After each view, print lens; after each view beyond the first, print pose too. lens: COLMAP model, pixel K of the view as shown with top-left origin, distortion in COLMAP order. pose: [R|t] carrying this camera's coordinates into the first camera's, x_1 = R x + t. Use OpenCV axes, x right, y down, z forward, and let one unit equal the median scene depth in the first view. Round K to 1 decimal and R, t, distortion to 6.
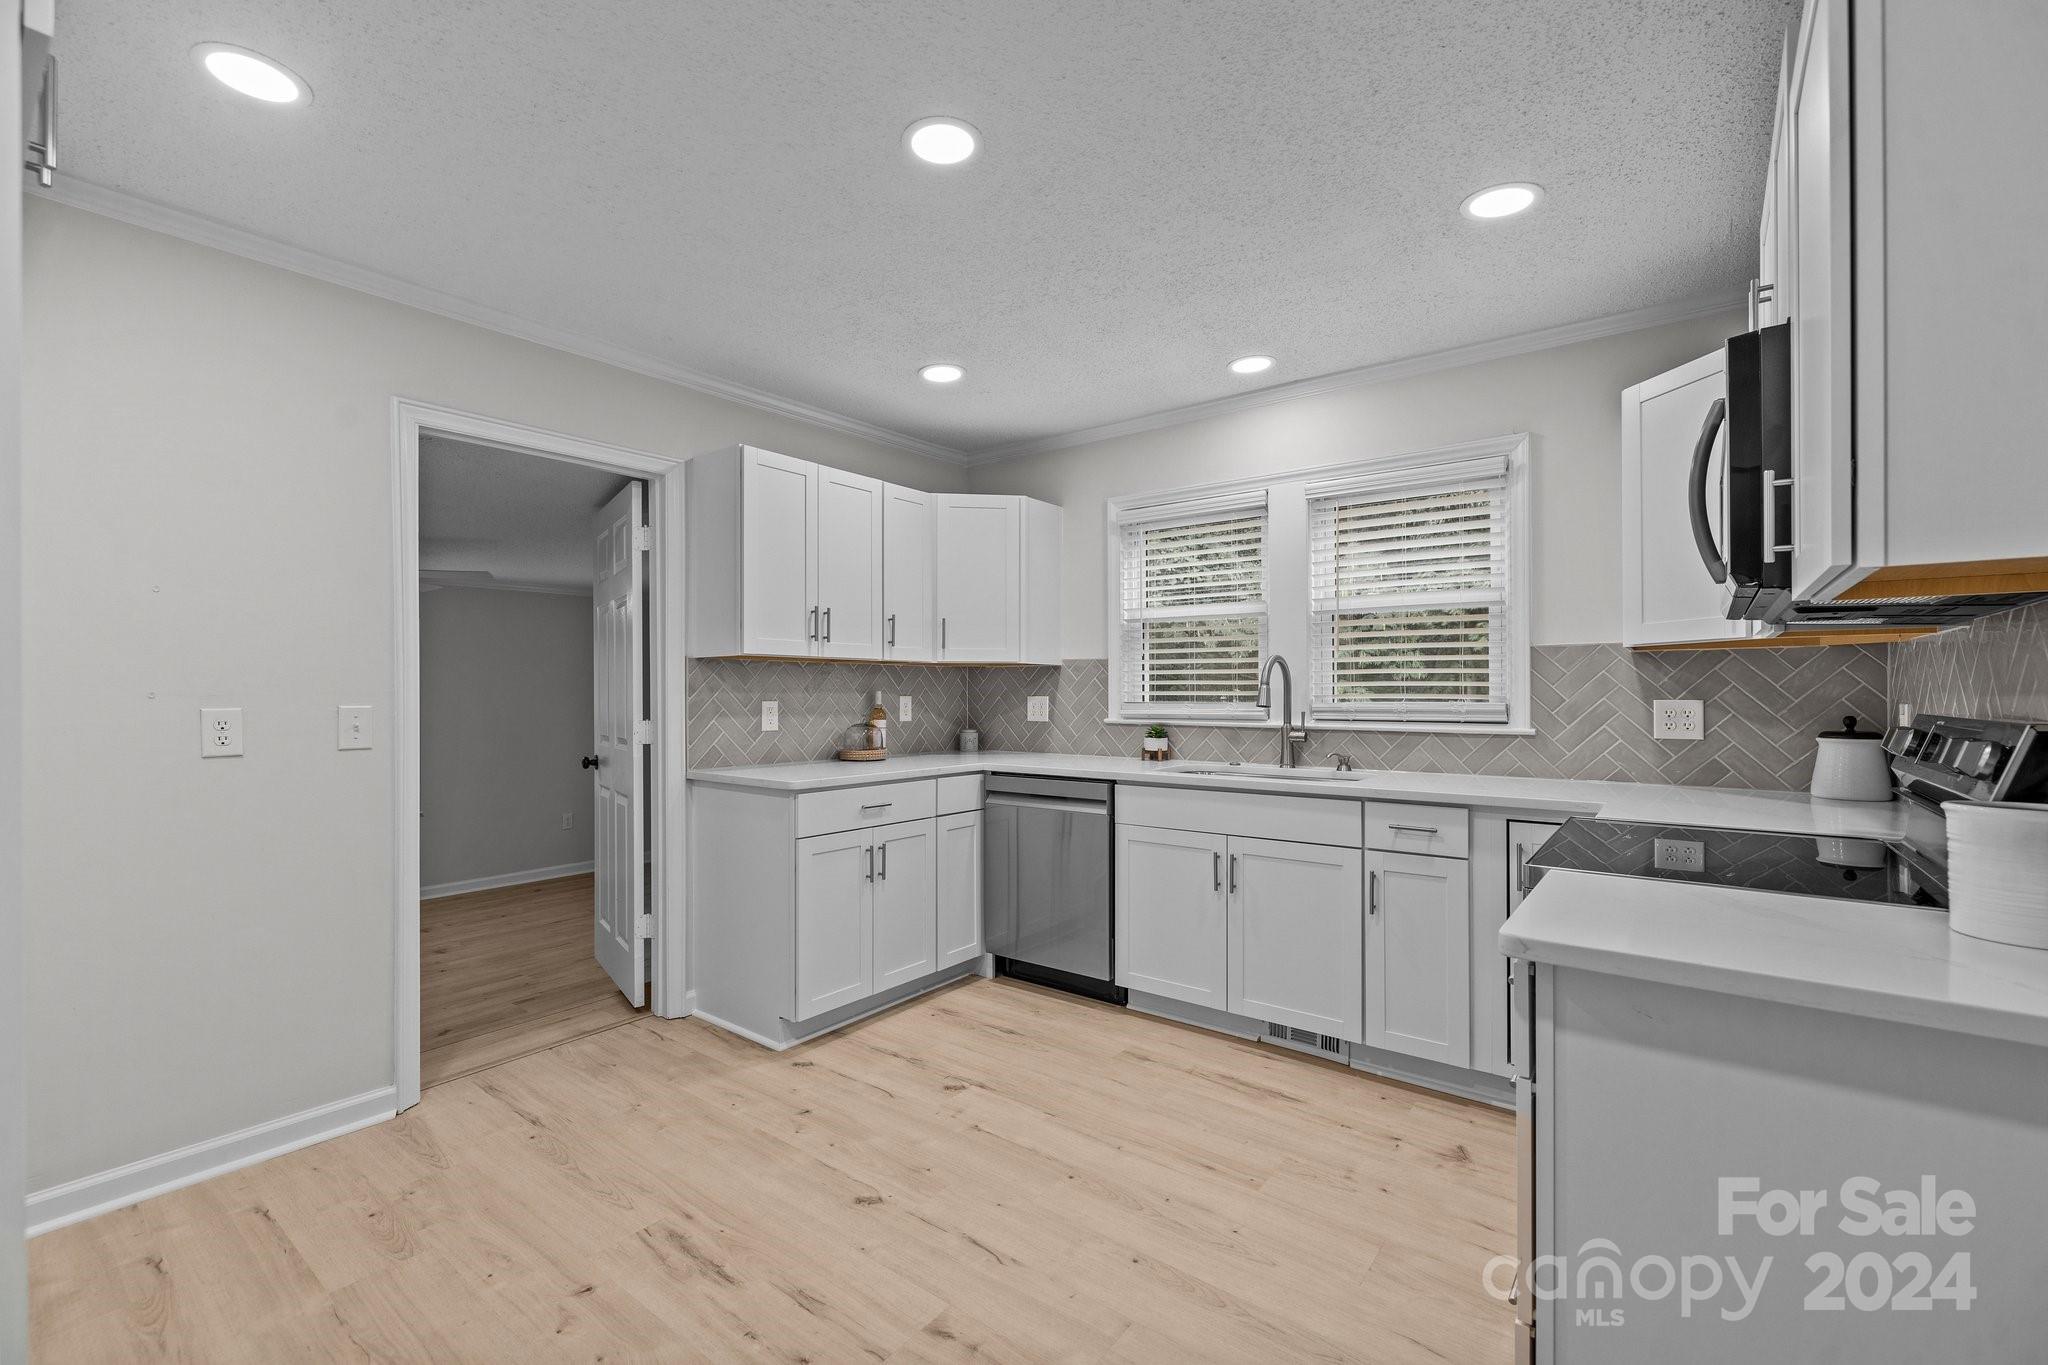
lens RADIAL K [[881.6, 0, 1004.5], [0, 881.6, 690.2], [0, 0, 1]] dist [0.000081, 0.000026]
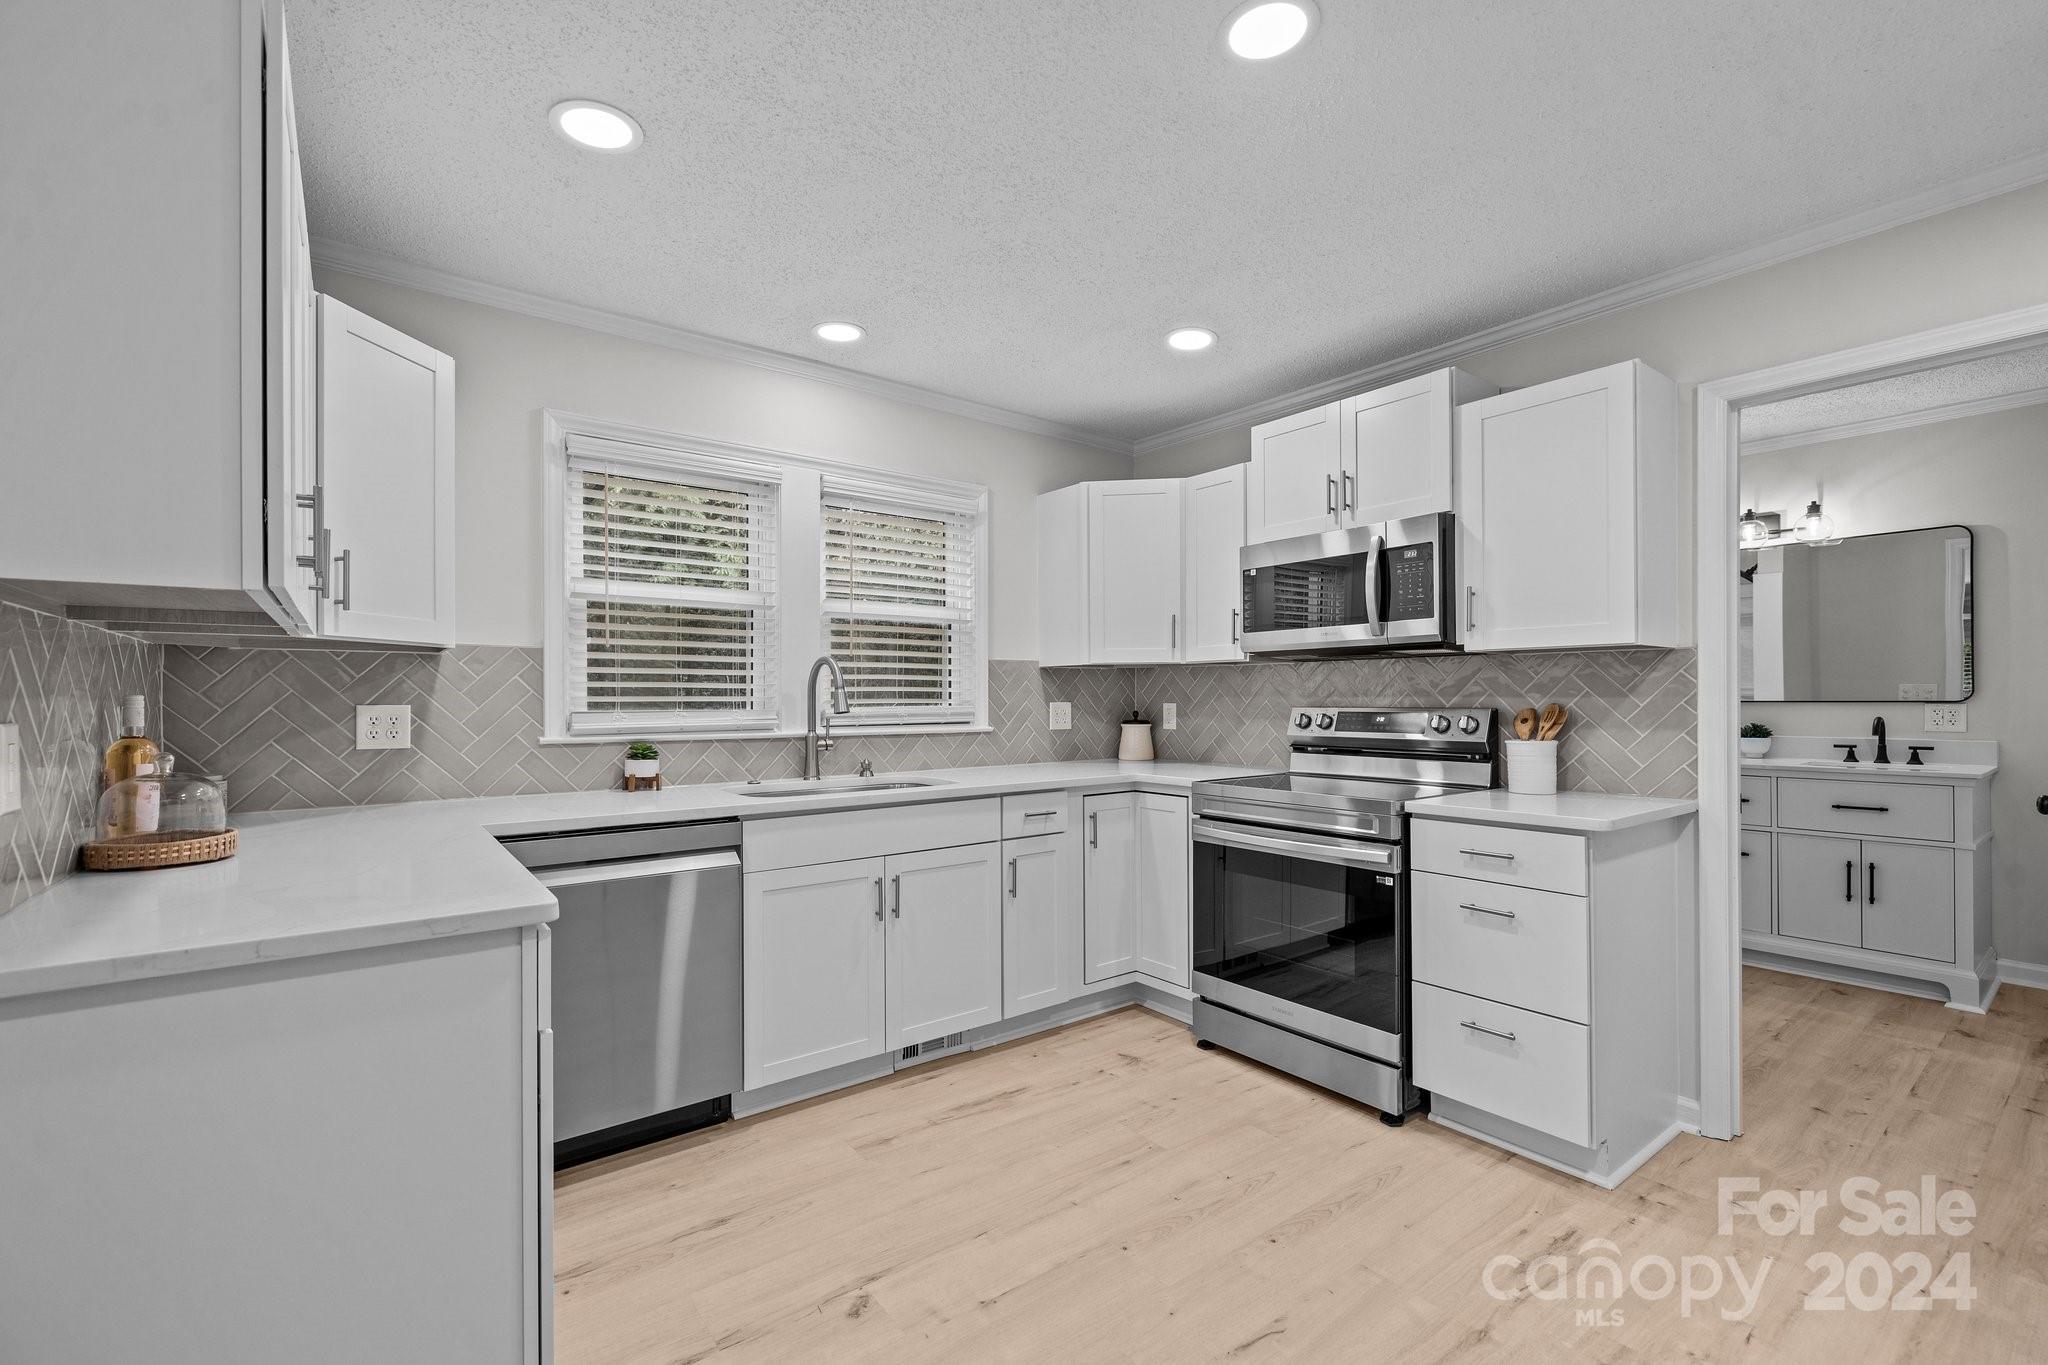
lens RADIAL K [[881.6, 0, 1022.8], [0, 881.6, 693.5], [0, 0, 1]] dist [0.000081, 0.000026]
pose [[0.240461, 0.003518, 0.970652, -0.580122], [-0.001023, 0.999994, -0.003371, 0.001587], [-0.970658, -0.000182, 0.240463, 0.640145]]
